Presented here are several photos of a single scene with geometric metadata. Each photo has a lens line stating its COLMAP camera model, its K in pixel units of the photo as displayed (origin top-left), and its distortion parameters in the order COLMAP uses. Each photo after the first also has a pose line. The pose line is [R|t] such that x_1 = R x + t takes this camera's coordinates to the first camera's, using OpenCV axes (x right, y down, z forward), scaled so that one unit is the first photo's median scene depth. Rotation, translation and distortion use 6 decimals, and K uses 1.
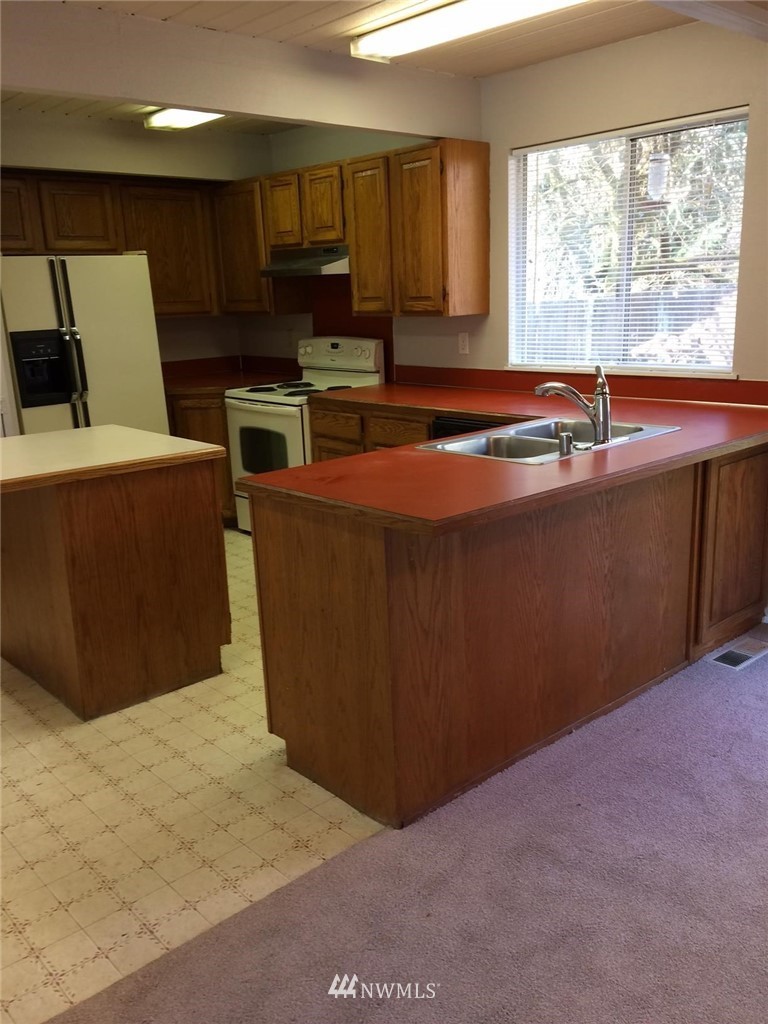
lens RADIAL K [[876.5, 0, 383.6], [0, 876.5, 516.4], [0, 0, 1]] dist [0.093676, -0.060455]
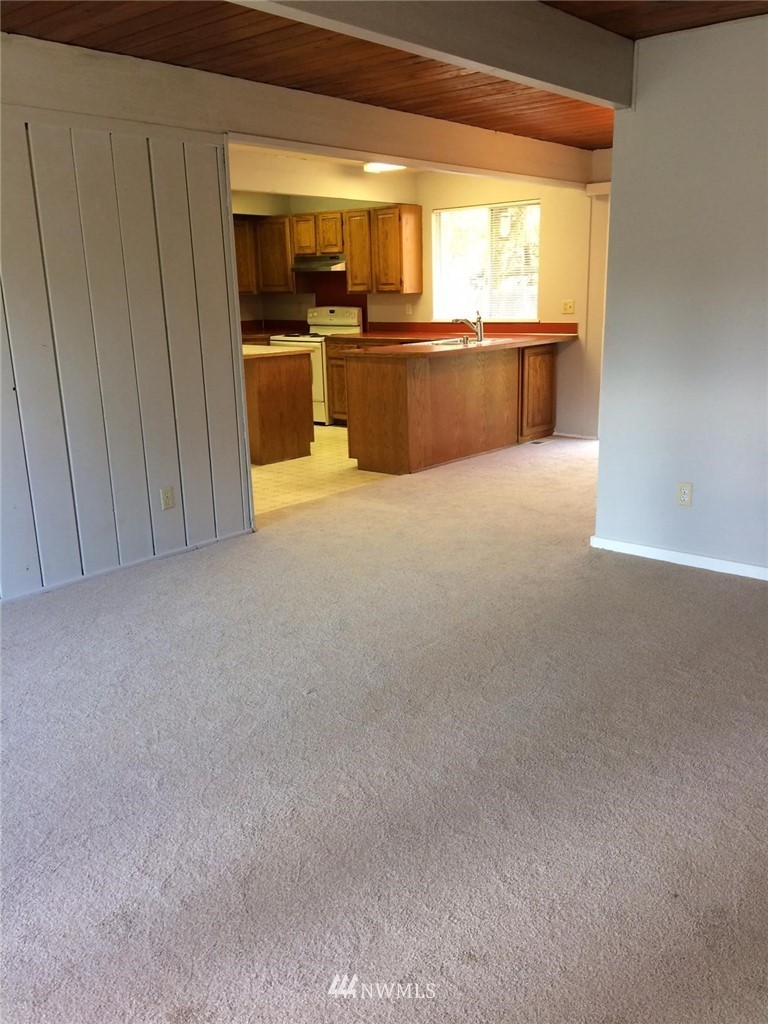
lens RADIAL K [[876.5, 0, 387.0], [0, 876.5, 512.4], [0, 0, 1]] dist [0.093676, -0.060455]
pose [[0.991500, -0.018420, 0.128797, -0.218768], [0.018803, 0.999822, -0.001752, 0.256562], [-0.128742, 0.004159, 0.991669, -0.915453]]
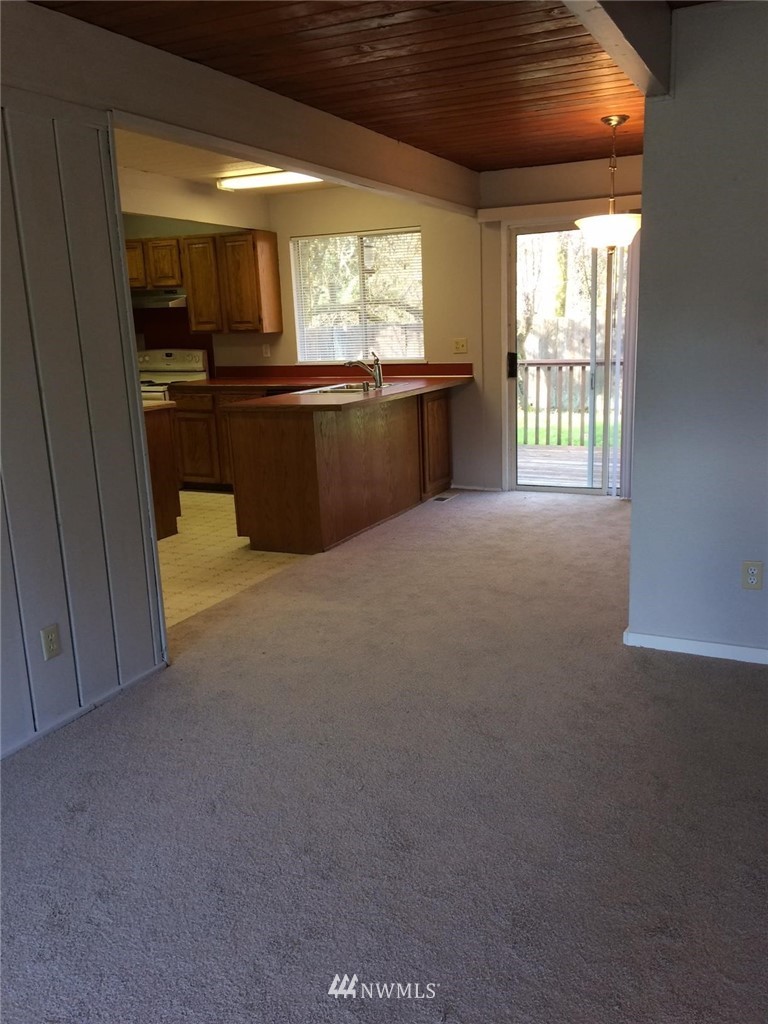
lens RADIAL K [[876.5, 0, 391.9], [0, 876.5, 511.9], [0, 0, 1]] dist [0.093676, -0.060455]
pose [[0.924052, -0.080135, 0.373773, -0.346283], [0.097565, 0.994838, -0.027913, 0.177888], [-0.369607, 0.062260, 0.927100, -0.607575]]
